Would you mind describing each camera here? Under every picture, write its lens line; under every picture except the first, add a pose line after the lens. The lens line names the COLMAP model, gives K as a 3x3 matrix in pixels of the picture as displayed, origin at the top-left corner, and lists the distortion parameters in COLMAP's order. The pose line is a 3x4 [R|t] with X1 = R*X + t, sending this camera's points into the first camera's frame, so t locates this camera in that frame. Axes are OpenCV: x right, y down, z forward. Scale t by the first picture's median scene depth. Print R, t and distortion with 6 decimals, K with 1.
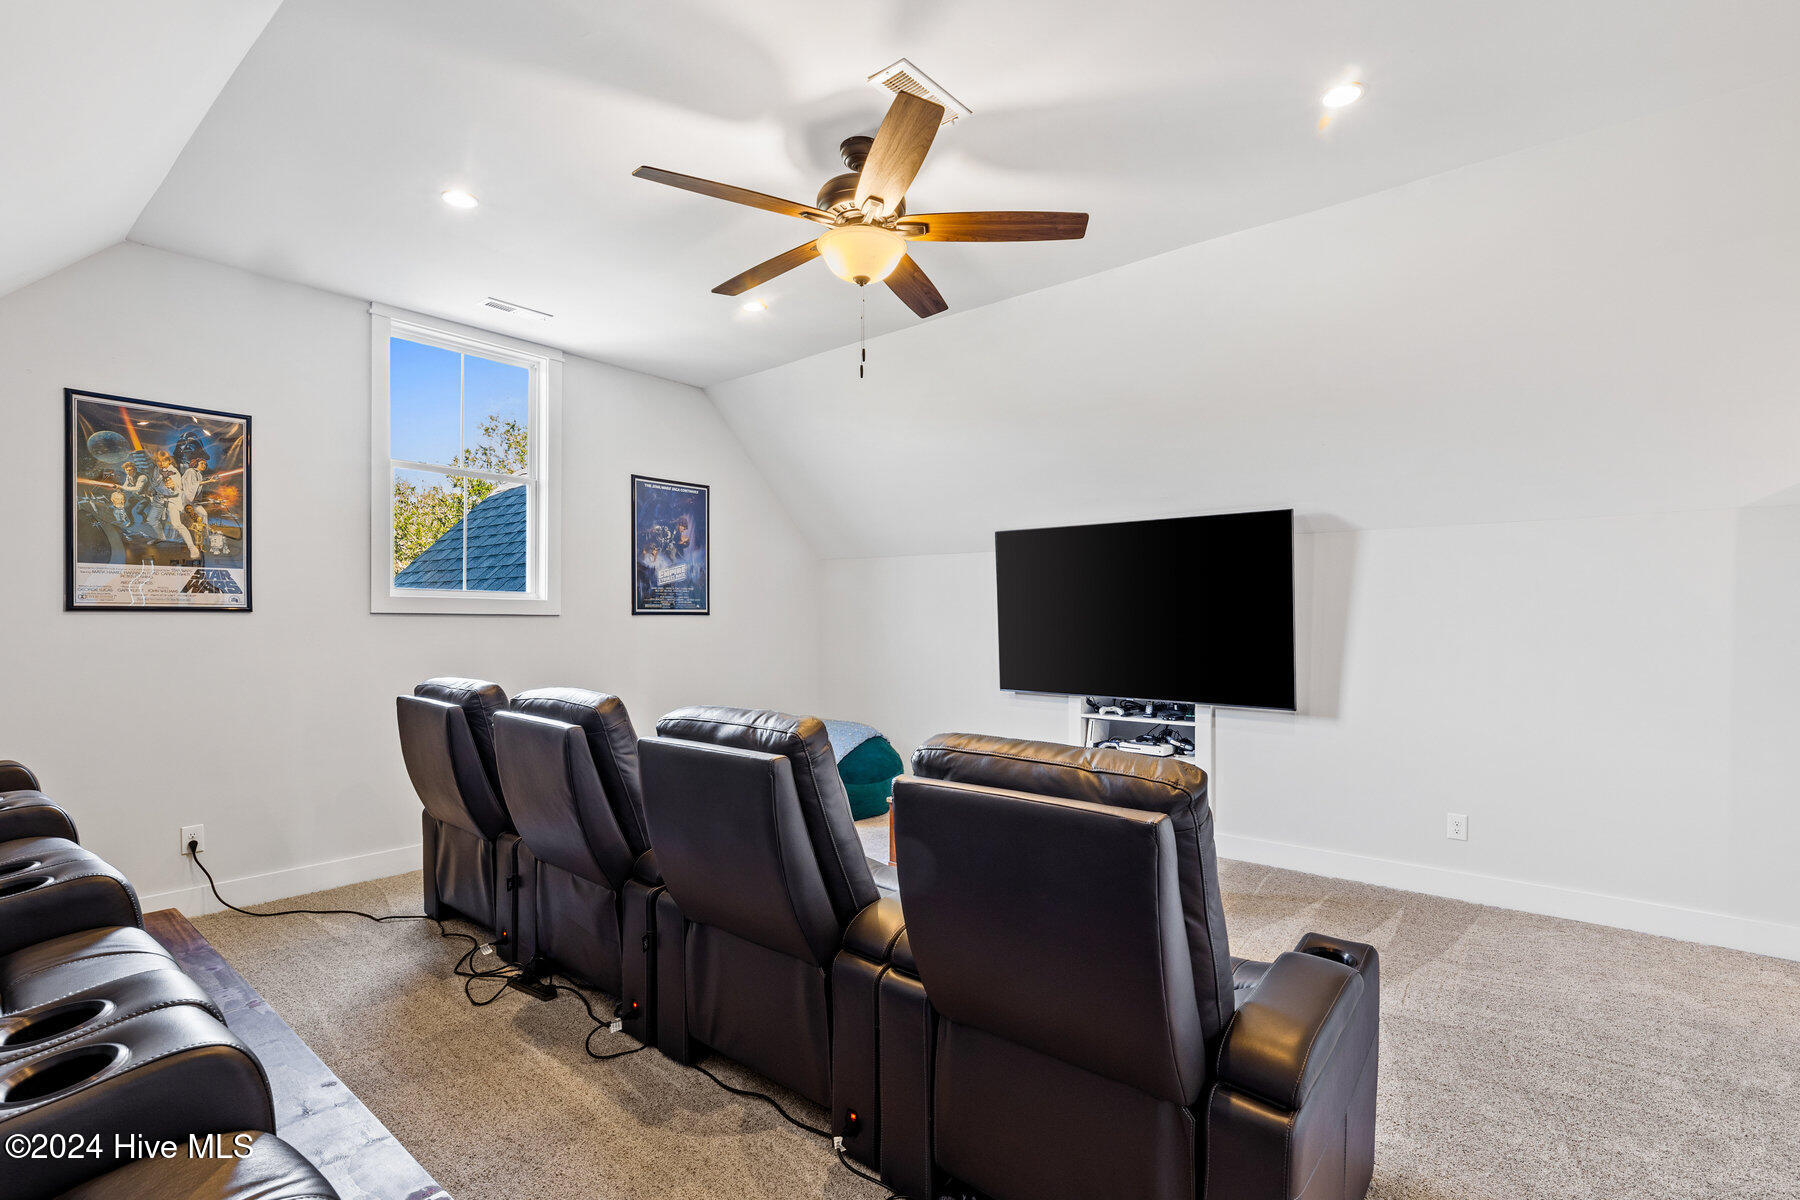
lens RADIAL K [[827.2, 0, 909.1], [0, 827.2, 613.8], [0, 0, 1]] dist [0.000707, 0.000020]
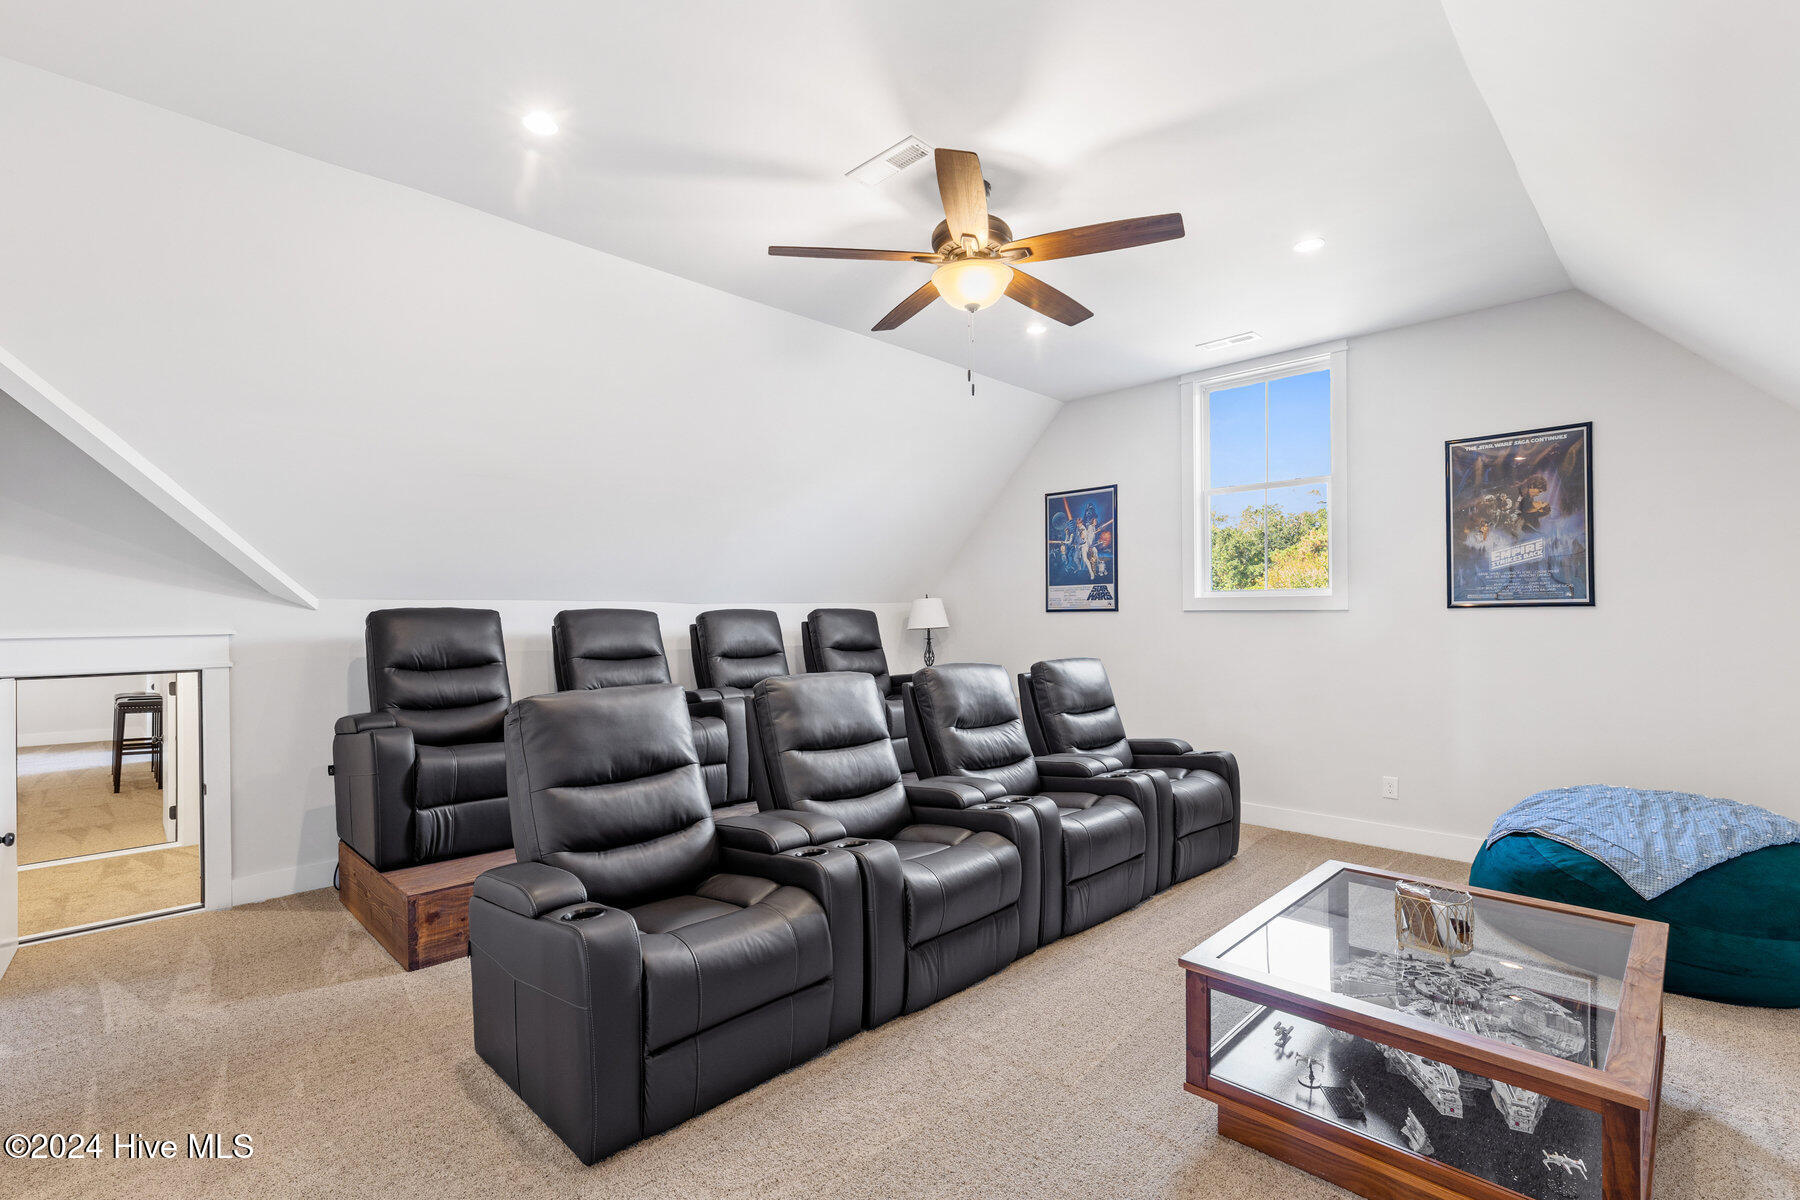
lens RADIAL K [[827.2, 0, 904.9], [0, 827.2, 603.5], [0, 0, 1]] dist [0.000707, 0.000020]
pose [[-0.083722, -0.020740, -0.996273, 0.770529], [0.010745, 0.999706, -0.021714, 0.012387], [0.996431, -0.012523, -0.083475, 0.732921]]
